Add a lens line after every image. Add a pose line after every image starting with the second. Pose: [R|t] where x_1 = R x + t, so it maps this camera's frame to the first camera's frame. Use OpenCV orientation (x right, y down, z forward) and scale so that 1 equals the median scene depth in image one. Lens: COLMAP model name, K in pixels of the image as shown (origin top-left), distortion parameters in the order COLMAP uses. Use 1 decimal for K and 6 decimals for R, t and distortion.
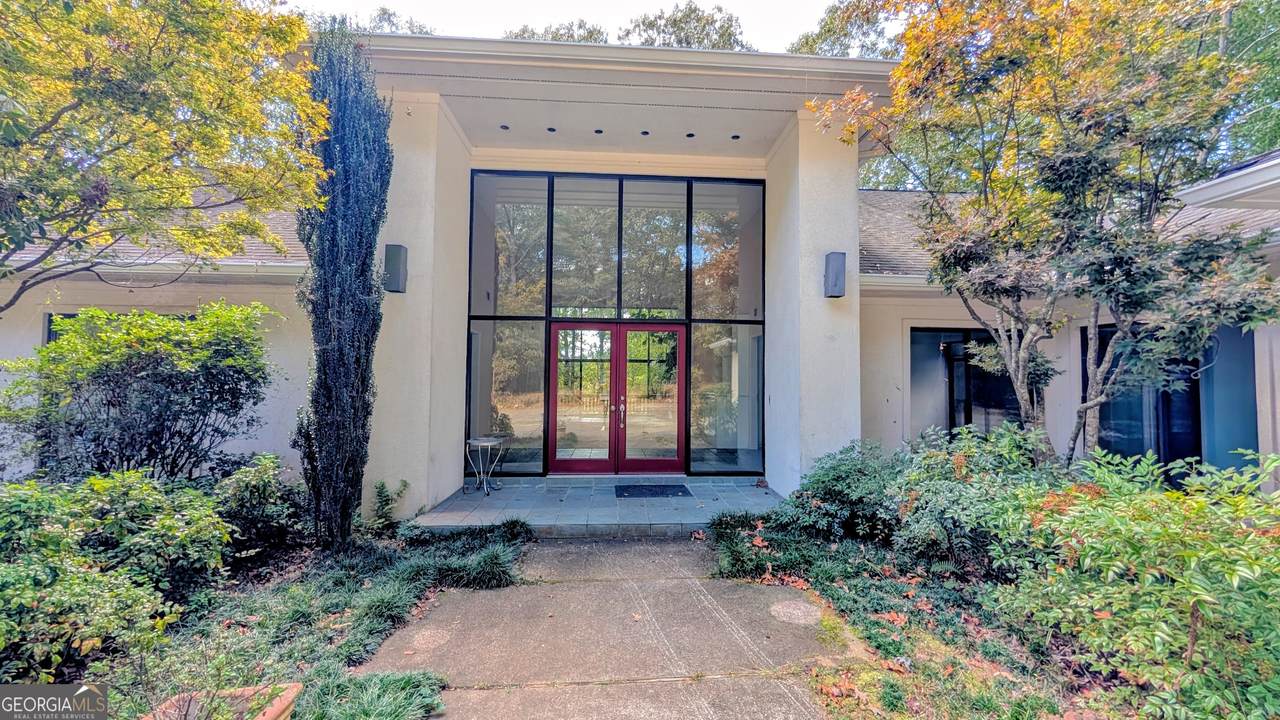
lens RADIAL K [[490.7, 0, 644.9], [0, 490.7, 361.7], [0, 0, 1]] dist [-0.000065, 0.000164]
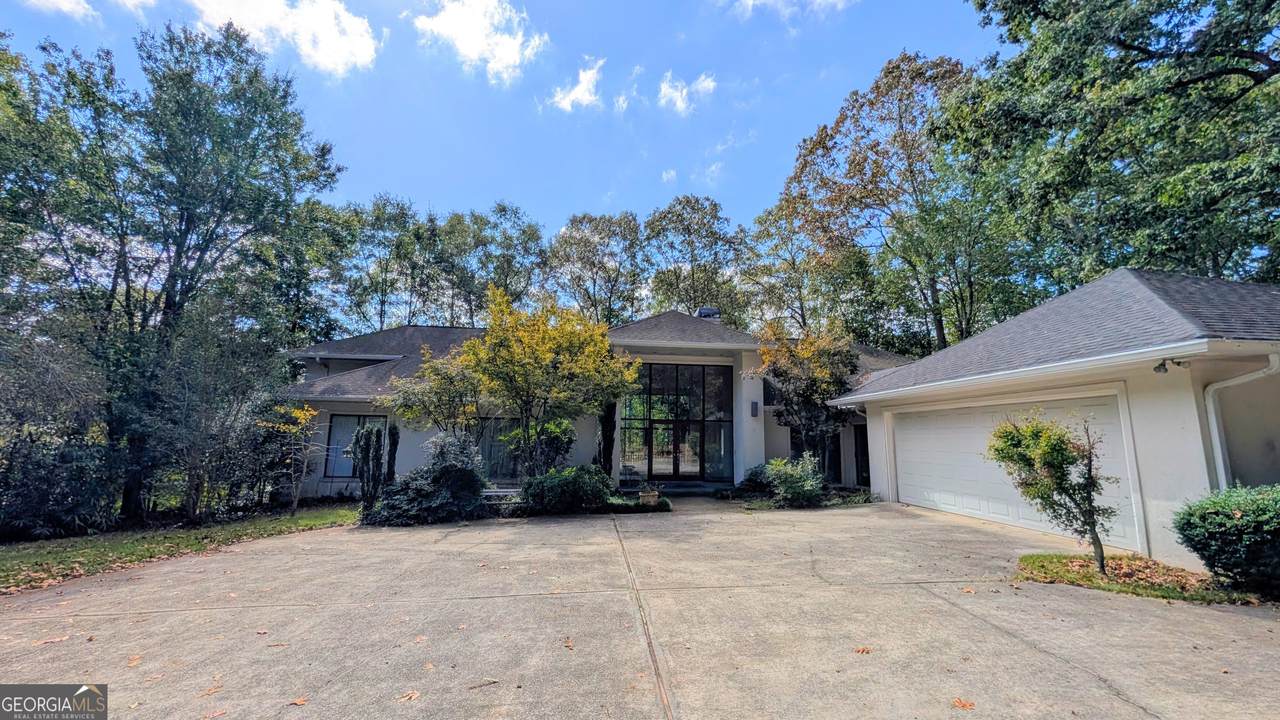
lens RADIAL K [[490.7, 0, 644.9], [0, 490.7, 361.7], [0, 0, 1]] dist [-0.000065, 0.000164]
pose [[0.999567, 0.015645, 0.024904, -0.367606], [-0.012771, 0.993663, -0.111676, -0.128773], [-0.026494, 0.111309, 0.993433, -2.029674]]
